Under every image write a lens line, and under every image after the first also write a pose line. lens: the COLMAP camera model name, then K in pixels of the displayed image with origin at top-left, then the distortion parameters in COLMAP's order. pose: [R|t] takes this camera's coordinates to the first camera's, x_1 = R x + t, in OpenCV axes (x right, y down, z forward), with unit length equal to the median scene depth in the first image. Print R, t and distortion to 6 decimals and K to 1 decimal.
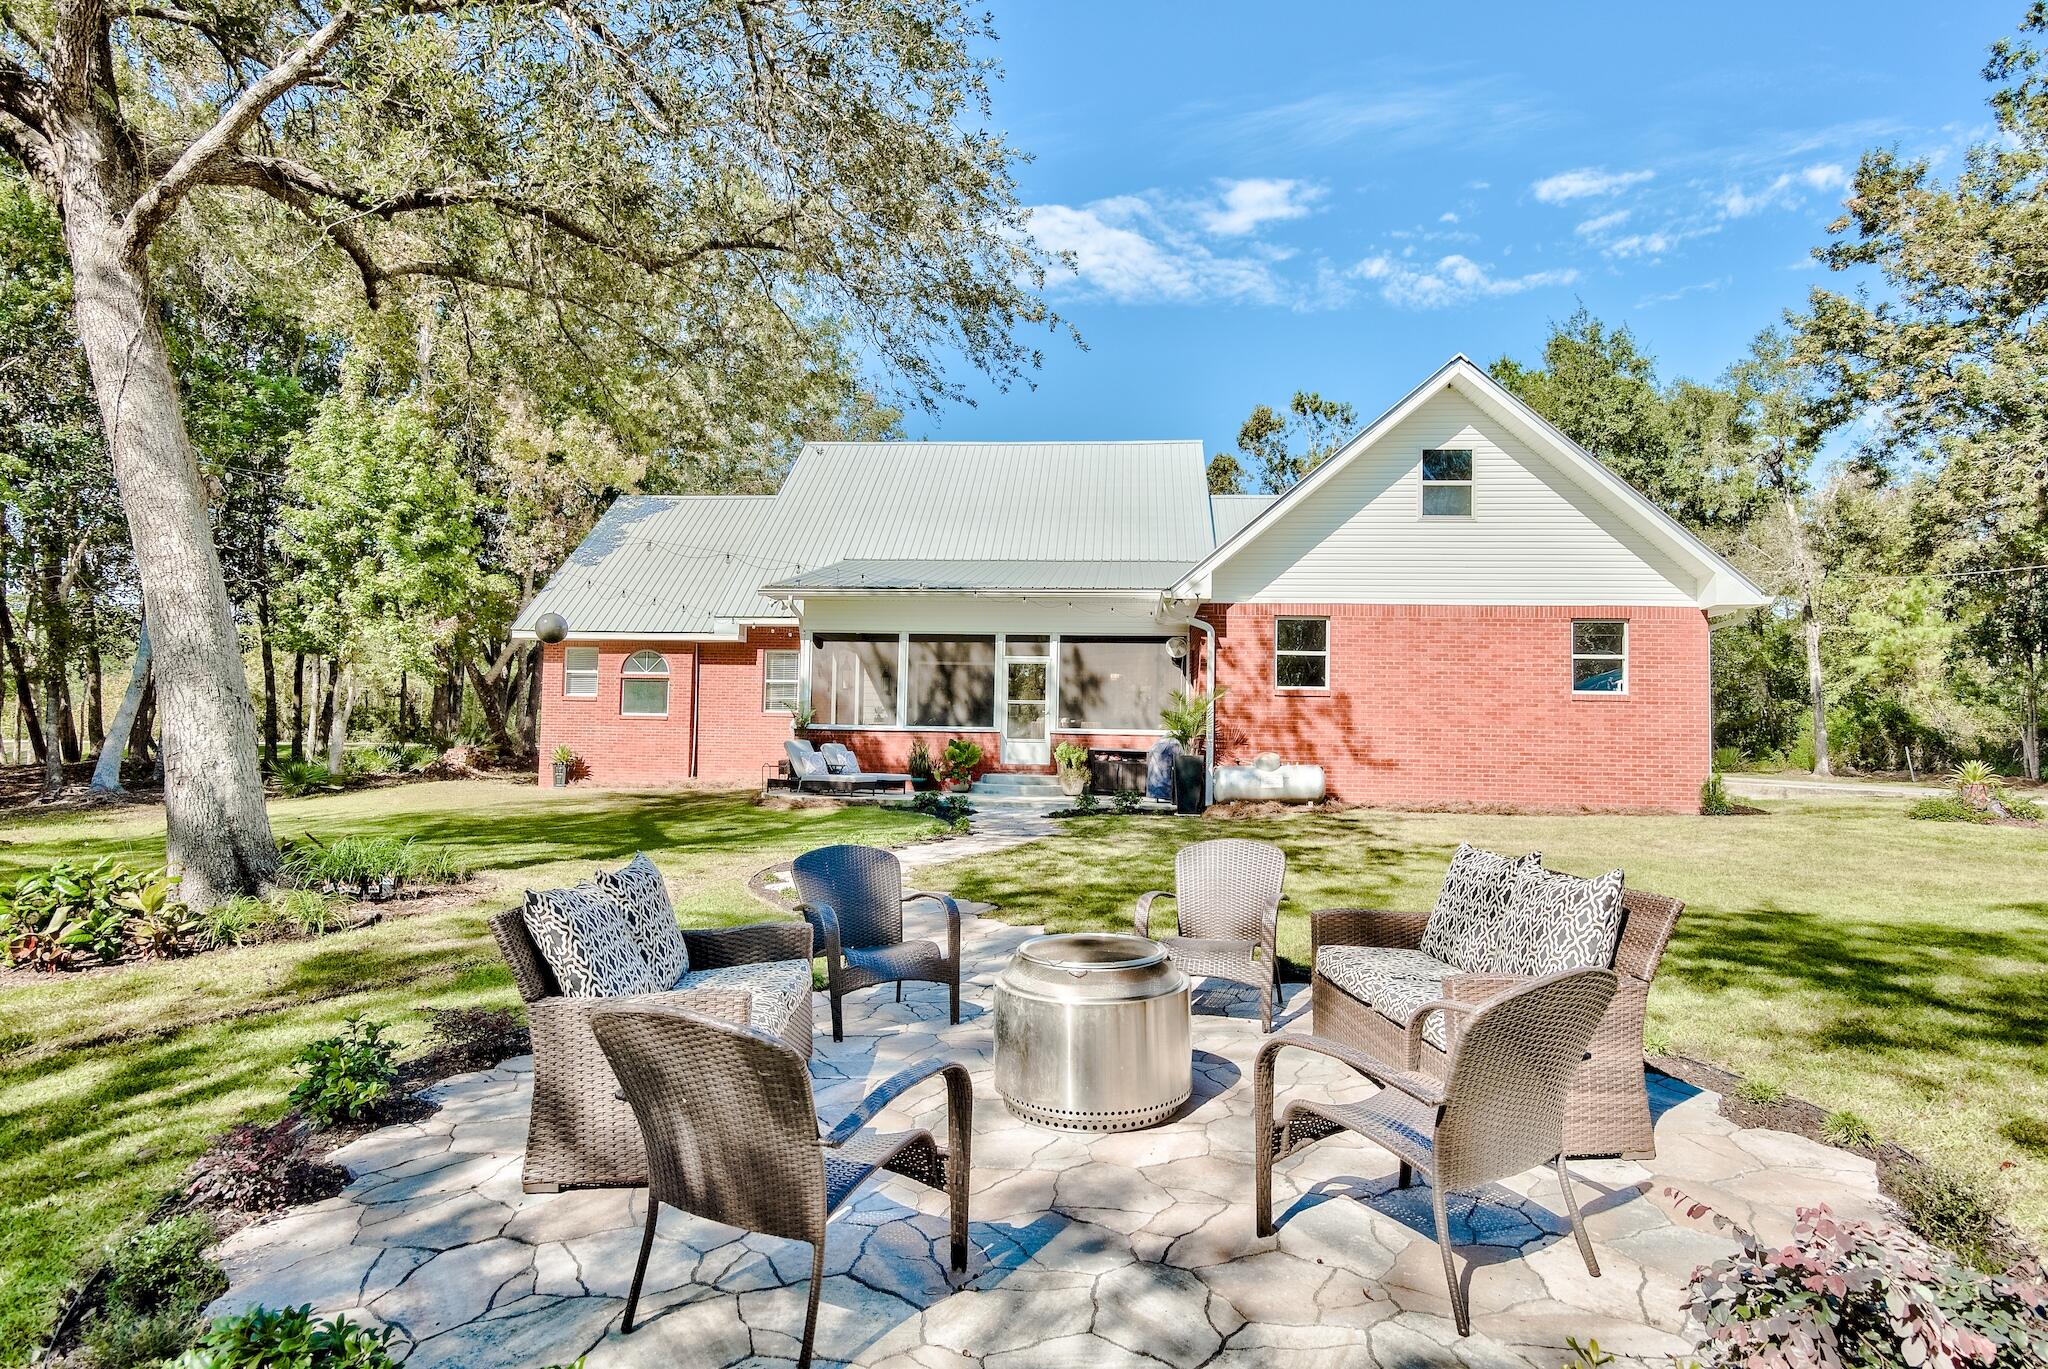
lens RADIAL K [[1147.1, 0, 1029.2], [0, 1147.1, 681.1], [0, 0, 1]] dist [0.007074, 0.001570]
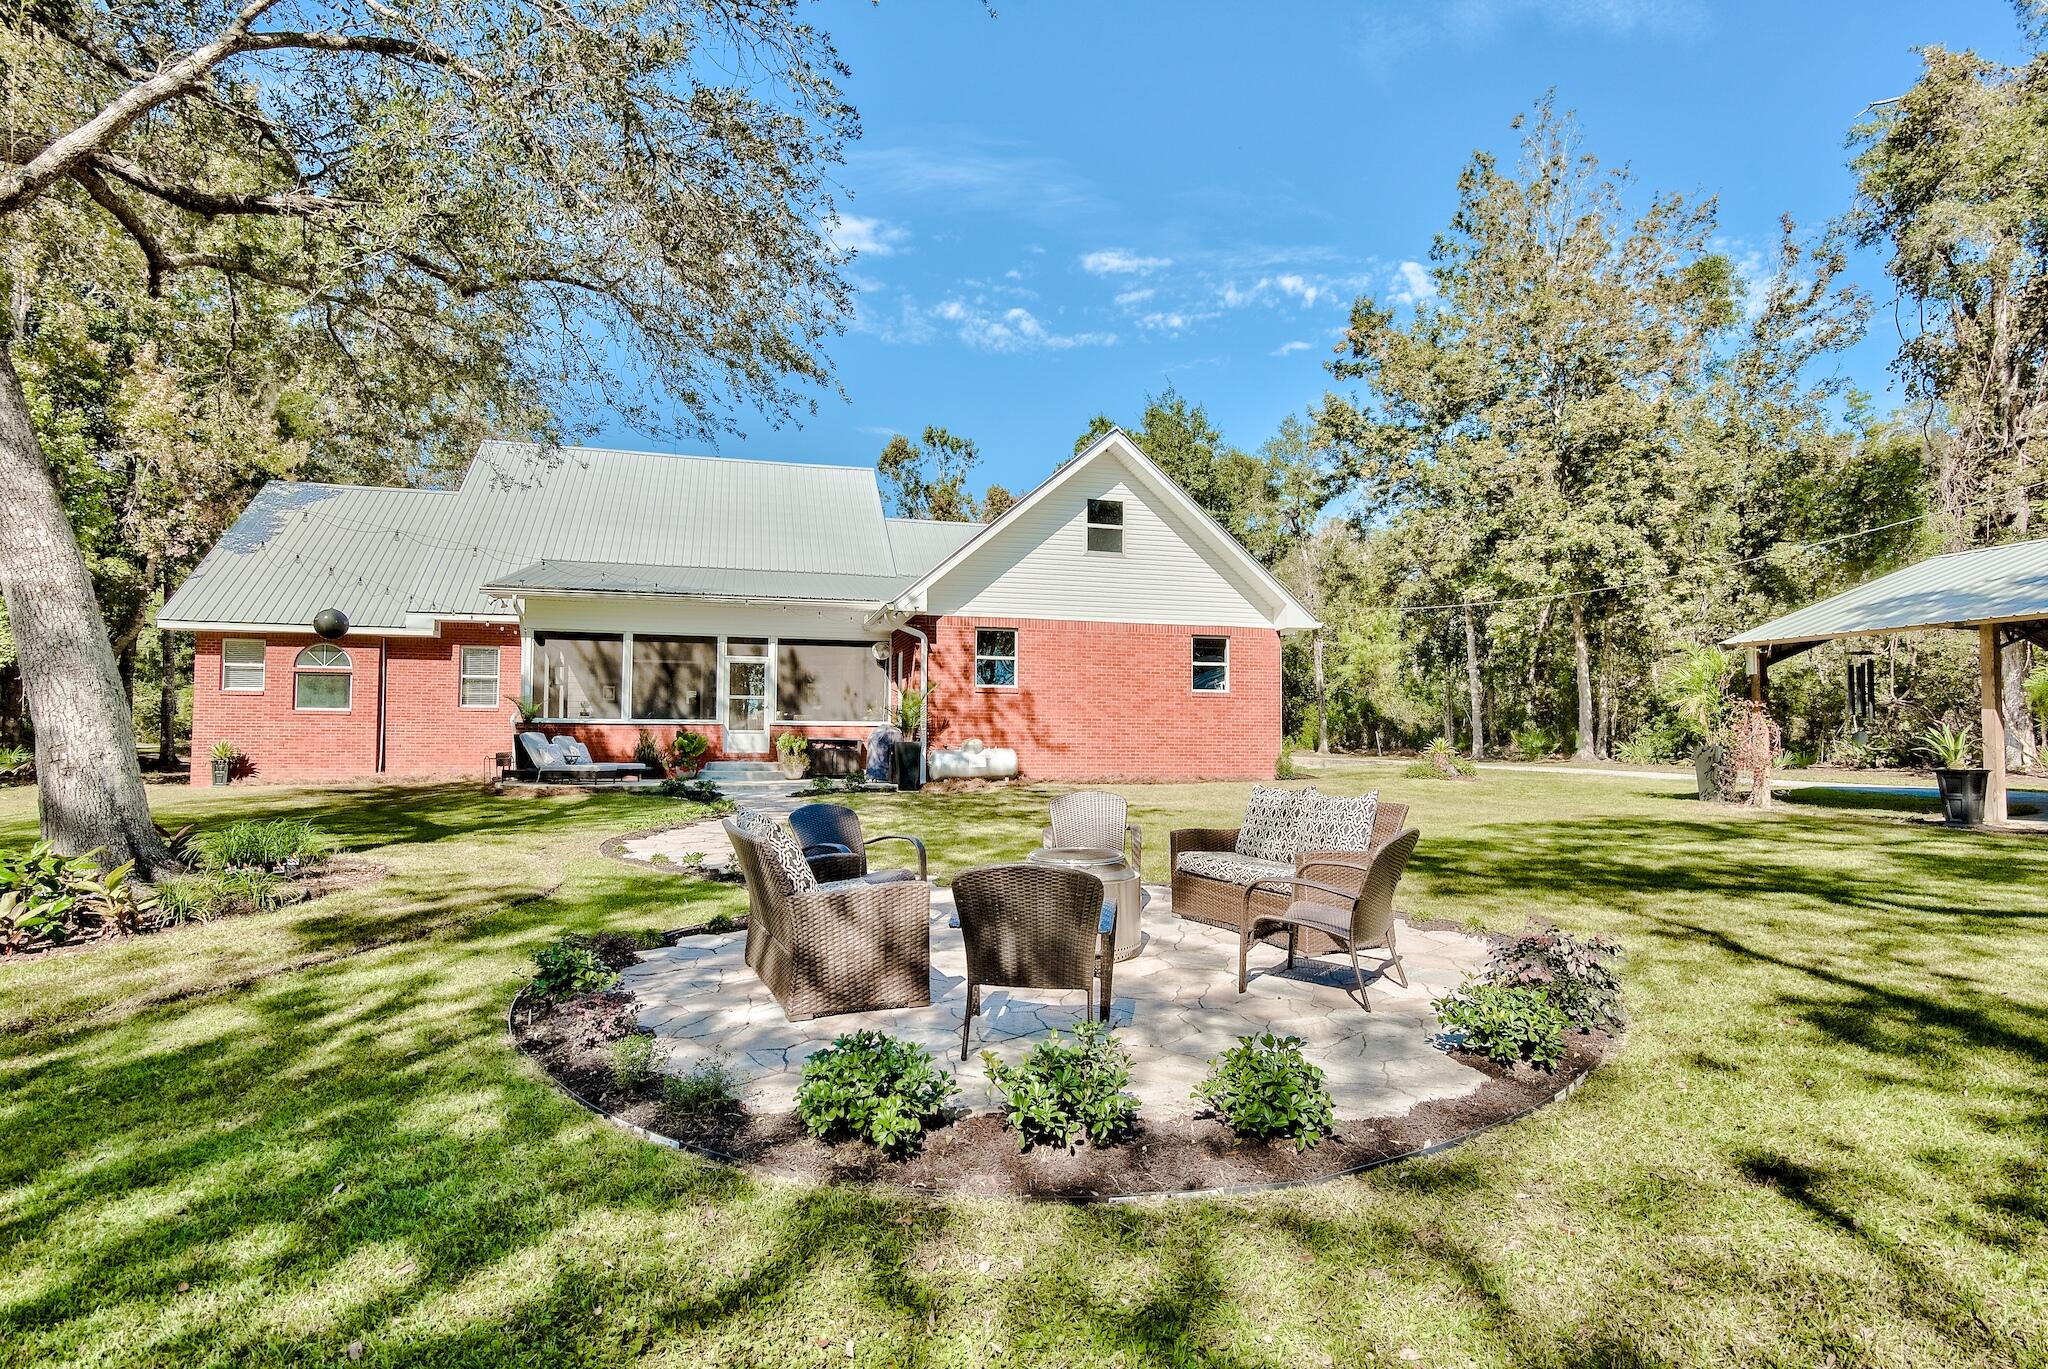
lens RADIAL K [[1061.2, 0, 1024.0], [0, 1061.2, 684.5], [0, 0, 1]] dist [0.001740, 0.000308]
pose [[0.939113, 0.005950, 0.343557, -0.104871], [-0.007710, 0.999963, 0.003758, -0.000148], [-0.343522, -0.006179, 0.939124, -0.066599]]
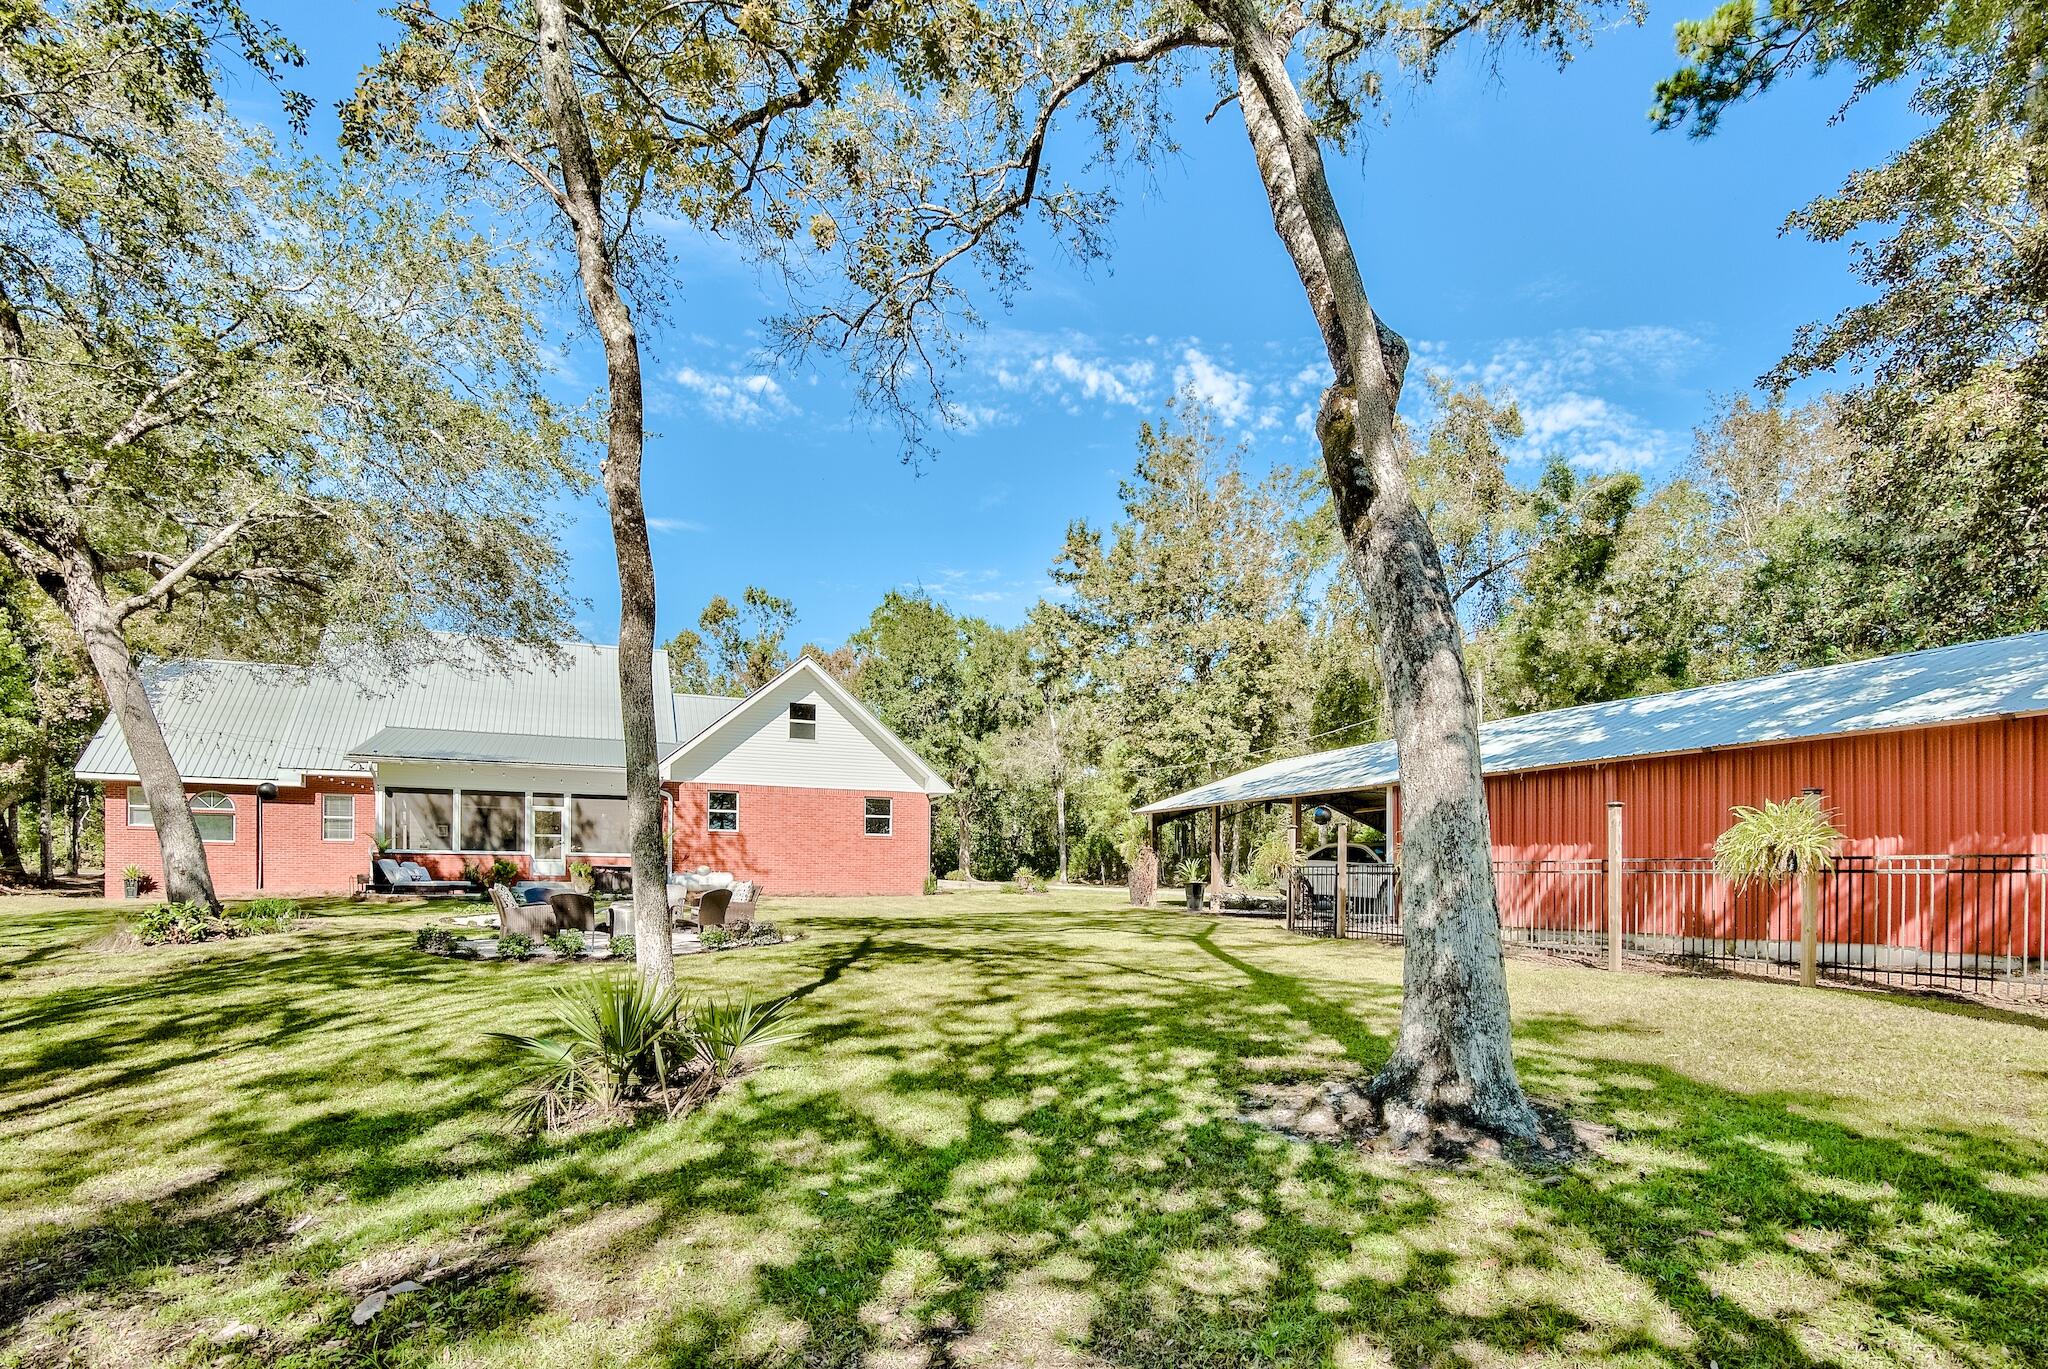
lens RADIAL K [[1116.6, 0, 1084.1], [0, 1116.6, 864.4], [0, 0, 1]] dist [-0.036340, 0.024395]
pose [[0.875212, -0.001192, 0.483738, -0.091784], [-0.021884, 0.998876, 0.042056, -0.022687], [-0.483244, -0.047394, 0.874202, -0.693872]]
